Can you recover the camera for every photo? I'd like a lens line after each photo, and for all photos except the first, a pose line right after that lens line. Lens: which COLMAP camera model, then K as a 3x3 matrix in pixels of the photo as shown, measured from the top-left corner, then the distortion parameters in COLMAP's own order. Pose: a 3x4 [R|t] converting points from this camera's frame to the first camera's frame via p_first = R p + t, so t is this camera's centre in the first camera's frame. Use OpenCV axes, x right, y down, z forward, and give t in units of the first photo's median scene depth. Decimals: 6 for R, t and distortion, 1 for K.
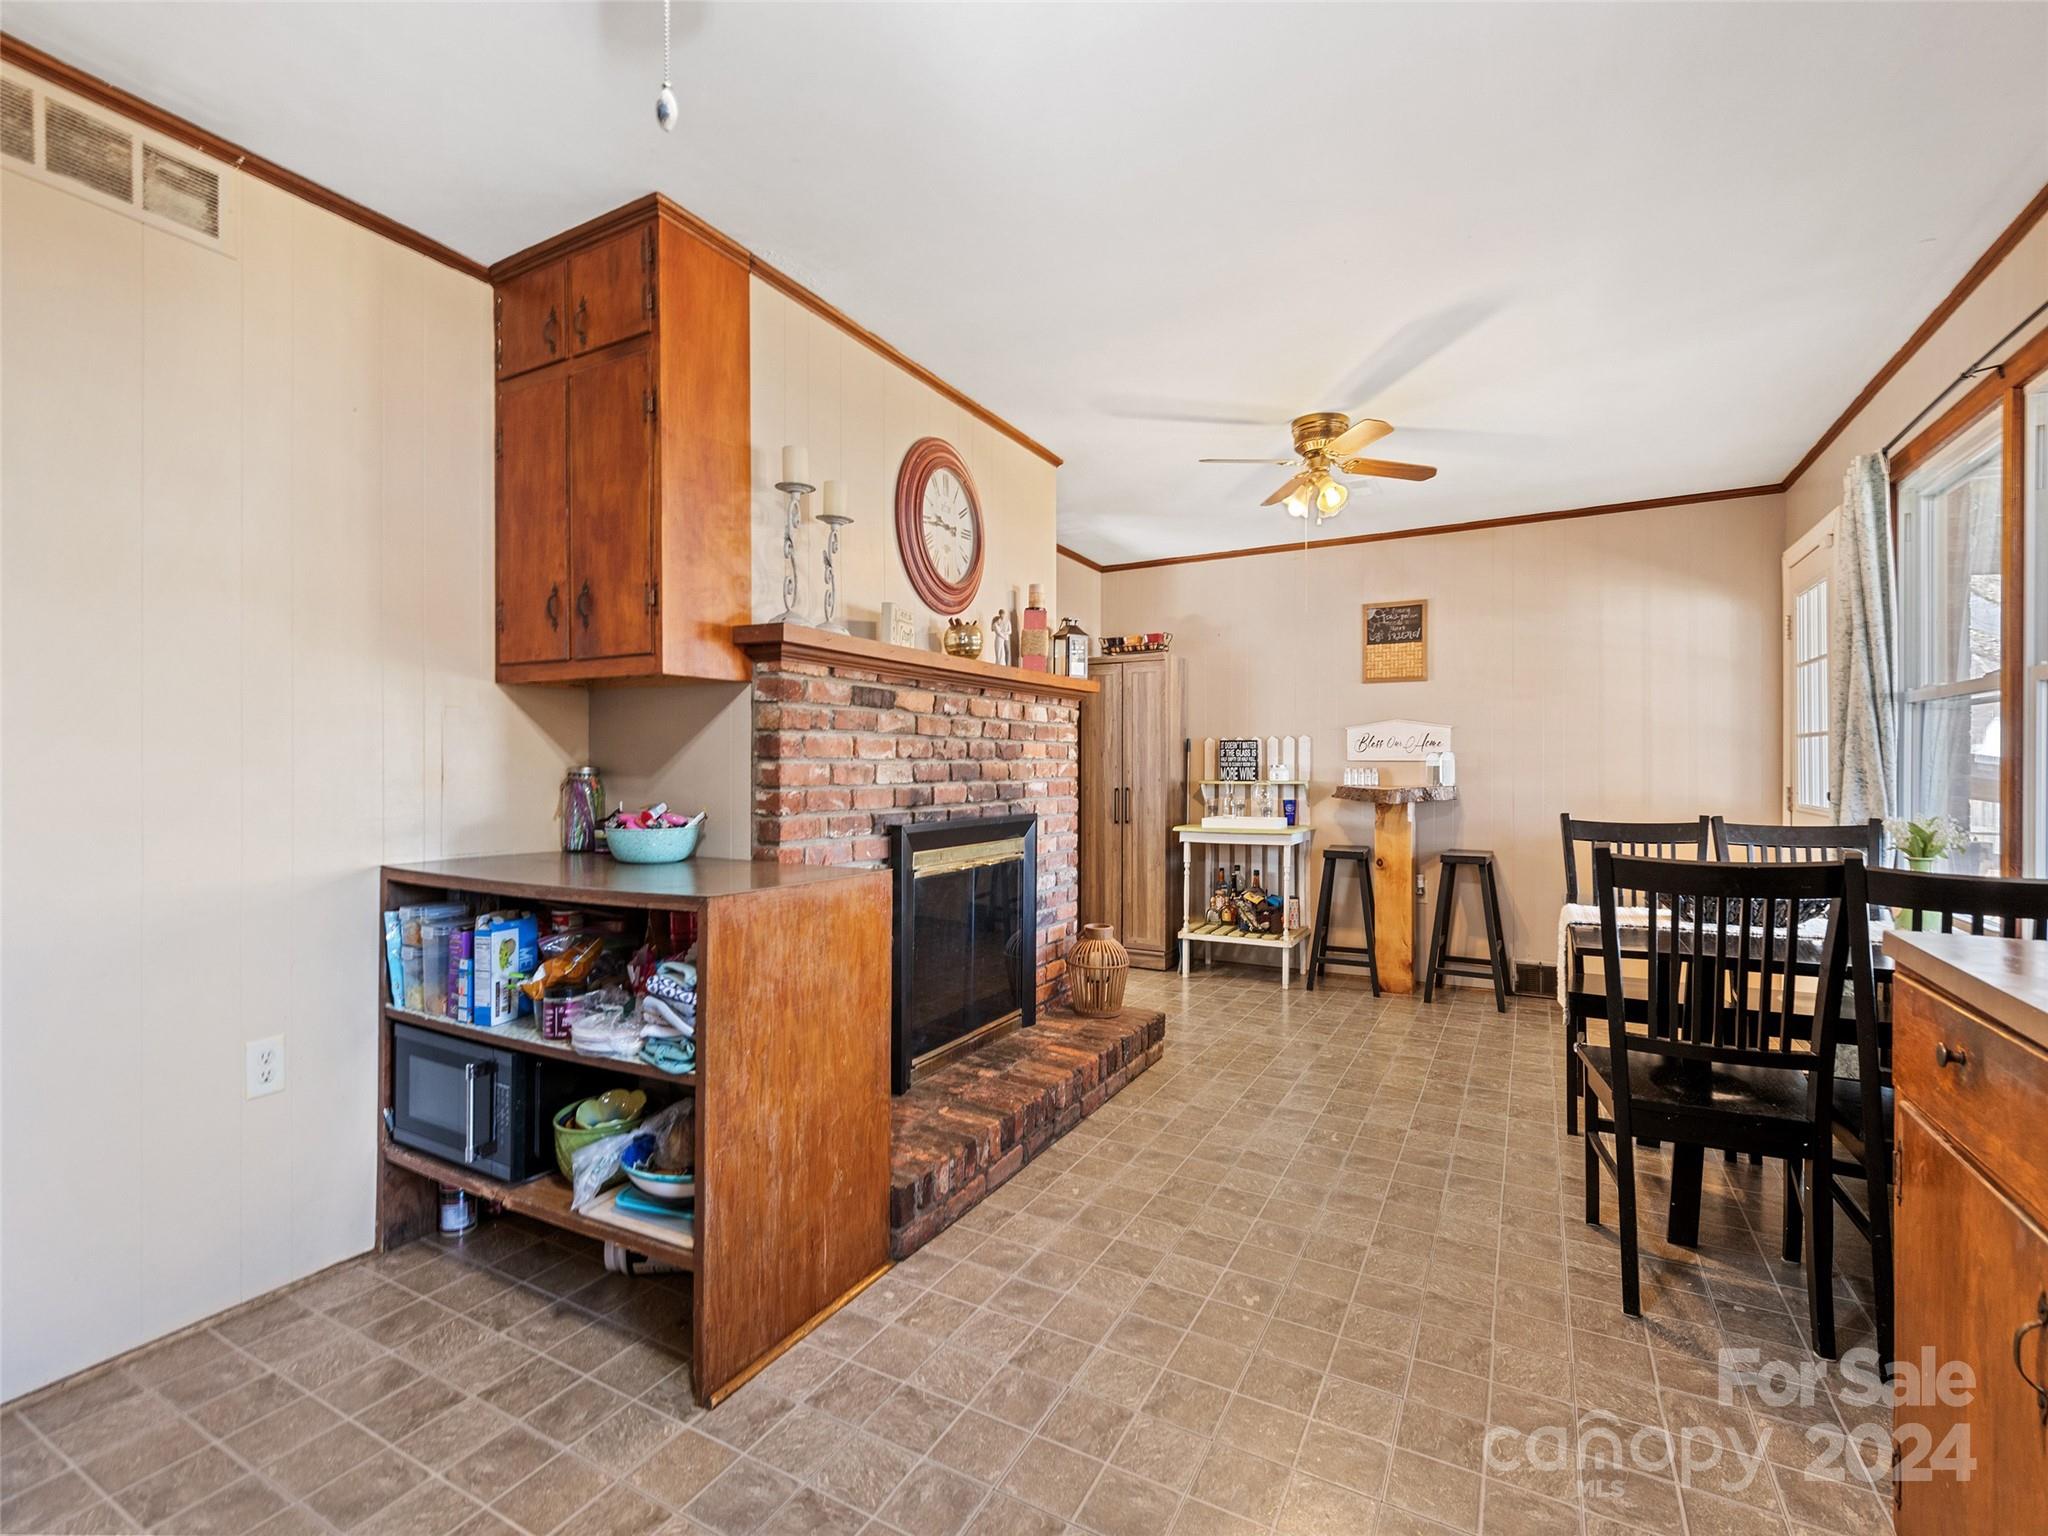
lens RADIAL K [[918.6, 0, 1016.3], [0, 918.6, 765.6], [0, 0, 1]] dist [0.013820, -0.000336]
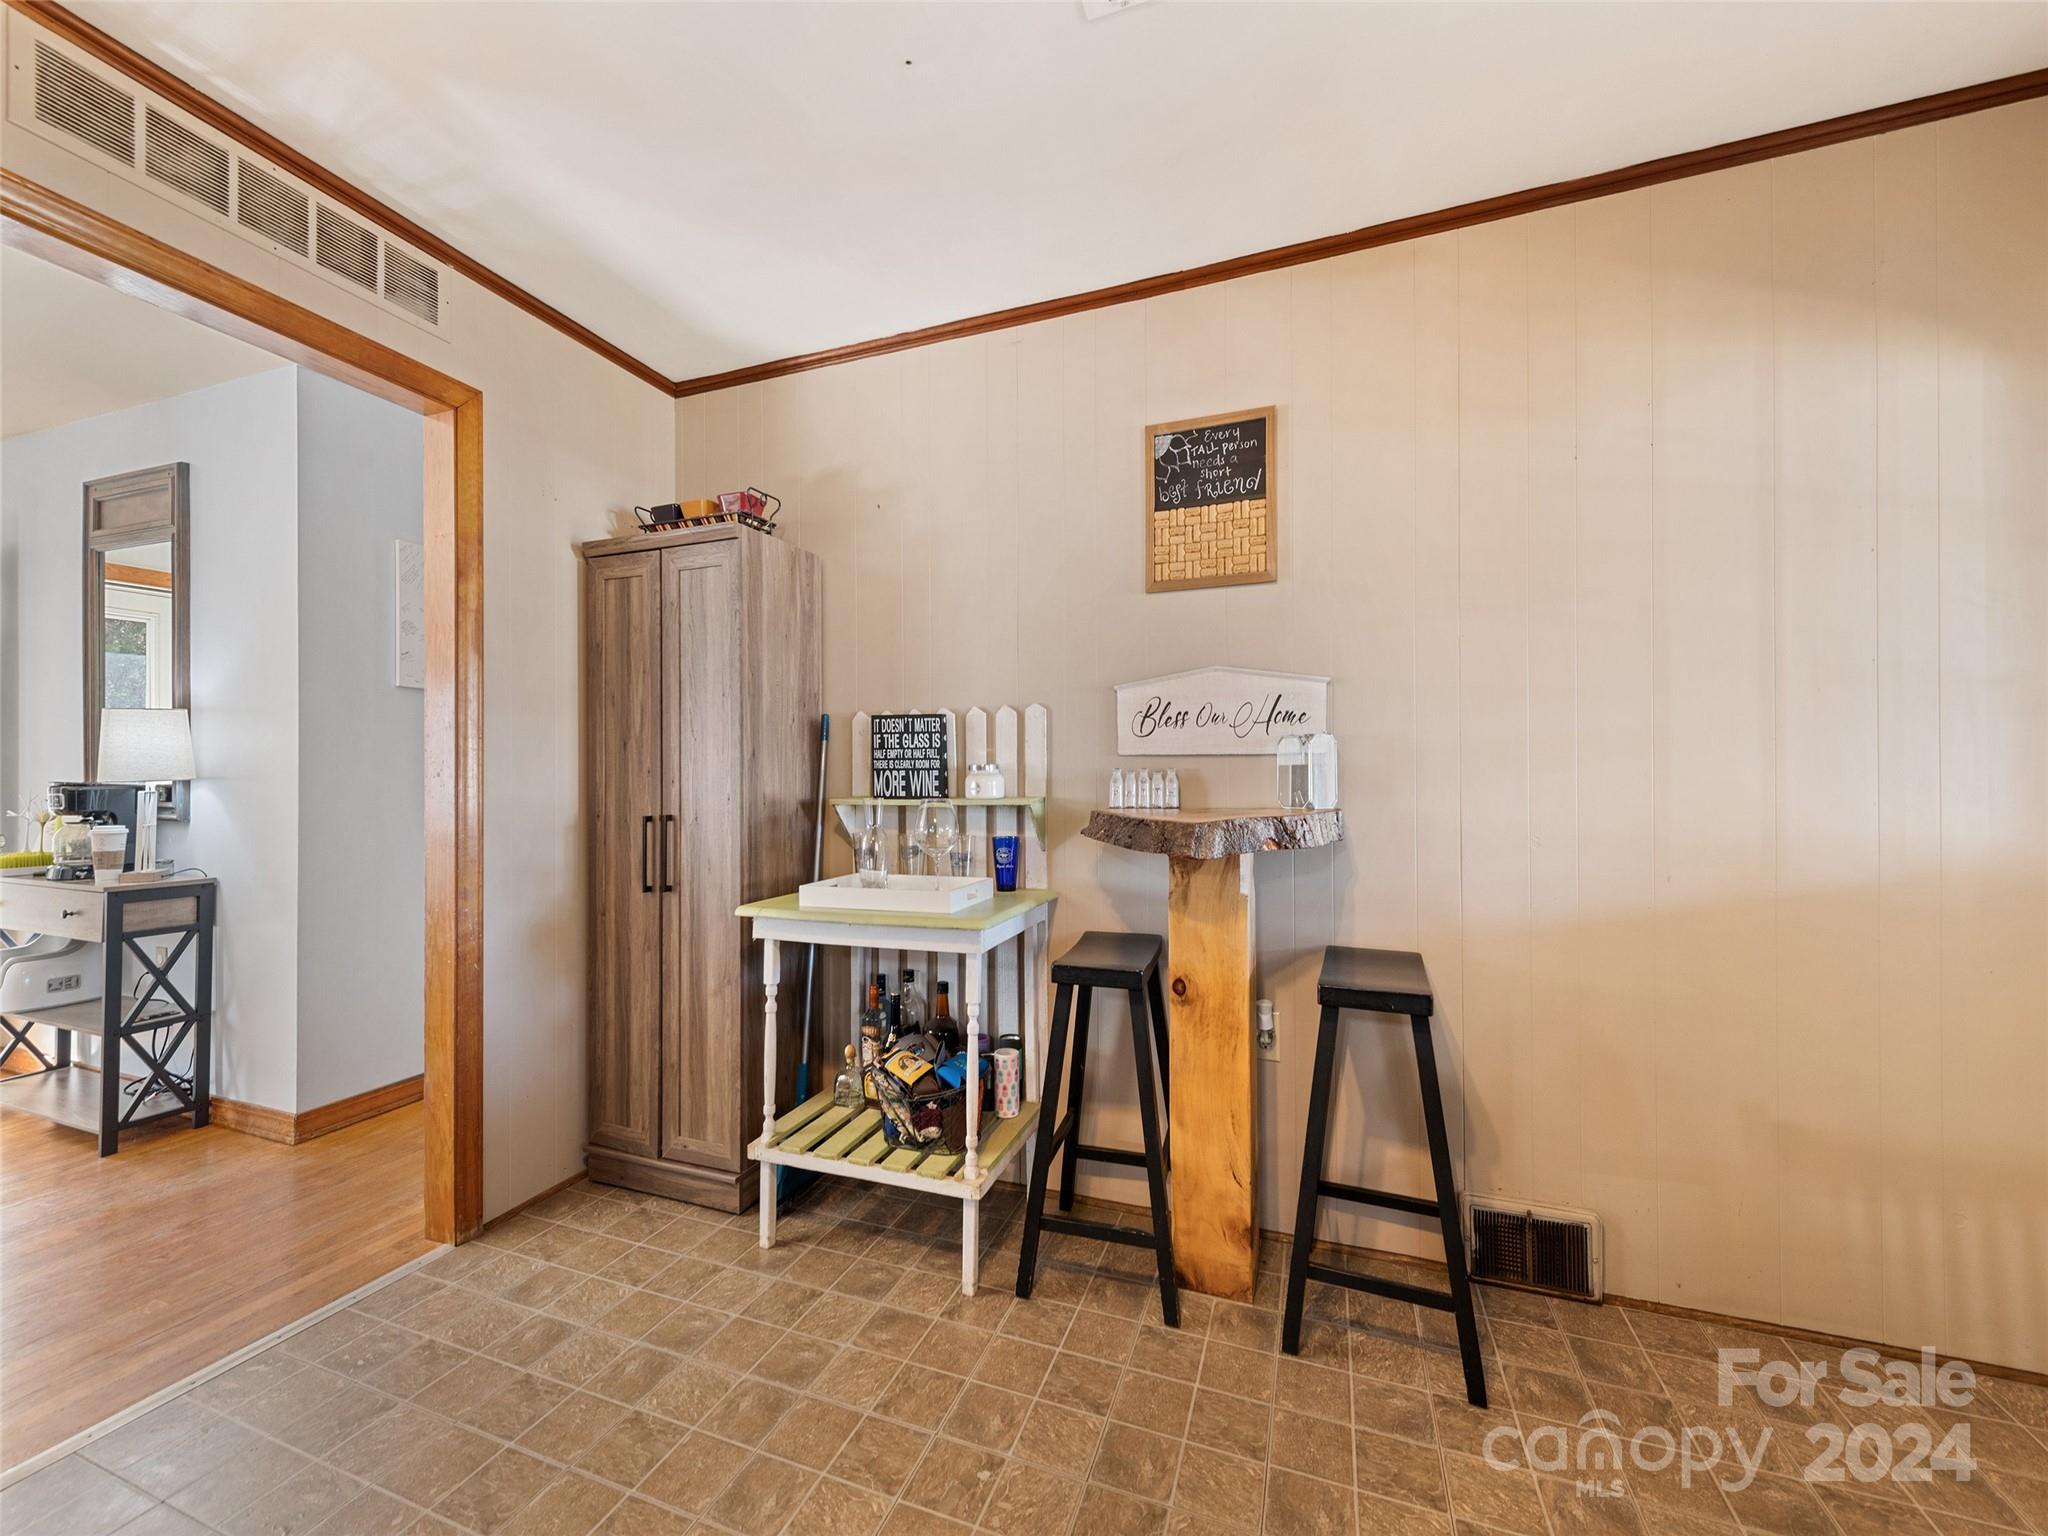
lens RADIAL K [[808.2, 0, 1021.4], [0, 808.2, 763.9], [0, 0, 1]] dist [0.006725, -0.000342]
pose [[0.988901, -0.003284, 0.148538, 0.270445], [0.004713, 0.999946, -0.009272, 0.003003], [-0.148499, 0.009870, 0.988863, 0.646537]]
